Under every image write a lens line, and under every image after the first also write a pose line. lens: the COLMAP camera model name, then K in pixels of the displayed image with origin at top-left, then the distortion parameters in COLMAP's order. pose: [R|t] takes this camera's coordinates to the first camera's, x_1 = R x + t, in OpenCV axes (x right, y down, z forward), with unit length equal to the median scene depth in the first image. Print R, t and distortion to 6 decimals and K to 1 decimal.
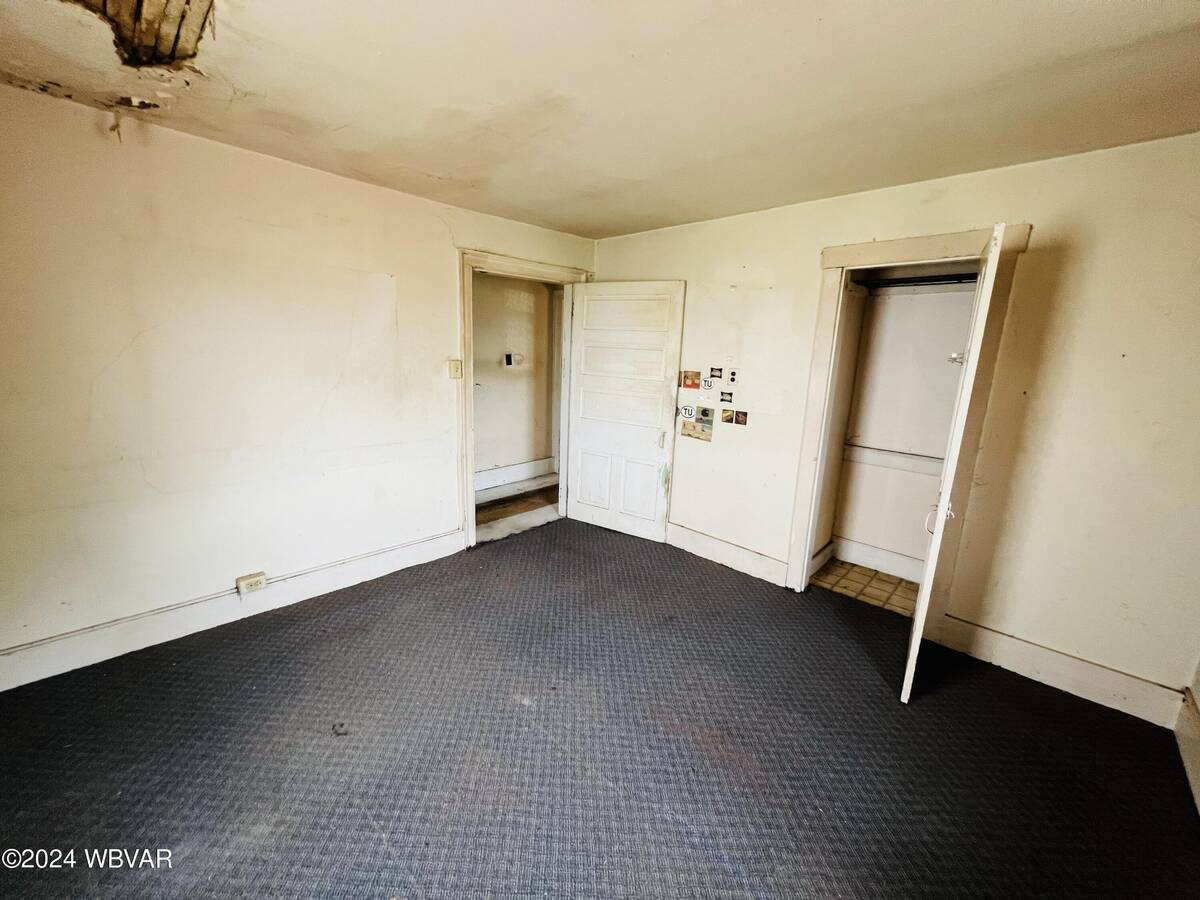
lens RADIAL K [[492.4, 0, 603.5], [0, 492.4, 455.1], [0, 0, 1]] dist [0.000499, -0.000333]
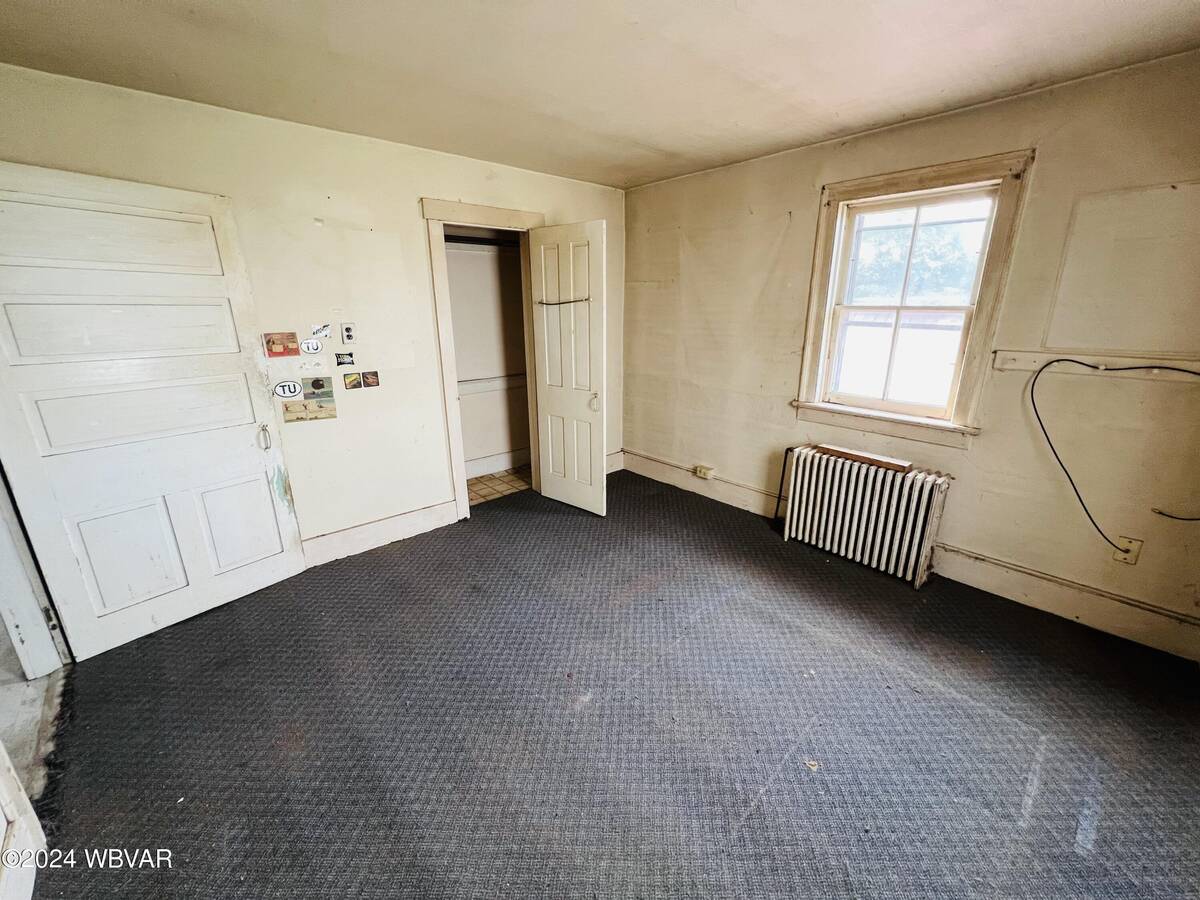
lens RADIAL K [[492.4, 0, 603.5], [0, 492.4, 455.1], [0, 0, 1]] dist [0.000499, -0.000333]
pose [[0.040474, -0.327315, 0.944048, -0.564879], [0.219938, 0.924567, 0.311132, -0.128045], [-0.974674, 0.195039, 0.109410, 0.503058]]
